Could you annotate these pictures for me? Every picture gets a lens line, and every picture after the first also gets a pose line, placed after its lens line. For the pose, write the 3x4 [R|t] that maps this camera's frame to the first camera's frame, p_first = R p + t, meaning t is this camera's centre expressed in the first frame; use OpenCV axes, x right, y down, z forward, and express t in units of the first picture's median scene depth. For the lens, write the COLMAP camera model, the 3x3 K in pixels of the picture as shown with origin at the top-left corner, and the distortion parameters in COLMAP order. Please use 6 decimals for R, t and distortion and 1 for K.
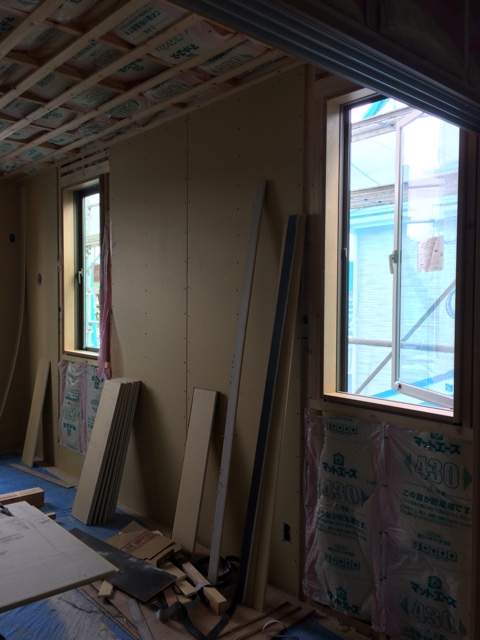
lens RADIAL K [[547.8, 0, 240.0], [0, 547.8, 320.0], [0, 0, 1]] dist [0.085593, -0.132128]
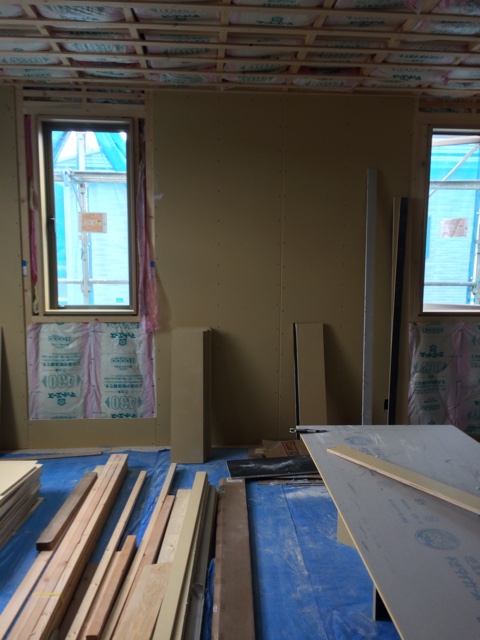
lens RADIAL K [[547.8, 0, 240.0], [0, 547.8, 320.0], [0, 0, 1]] dist [0.085593, -0.132128]
pose [[0.616463, -0.097479, 0.781326, -1.492144], [0.024653, 0.994210, 0.104588, -0.025496], [-0.786998, -0.045213, 0.615297, 0.423666]]
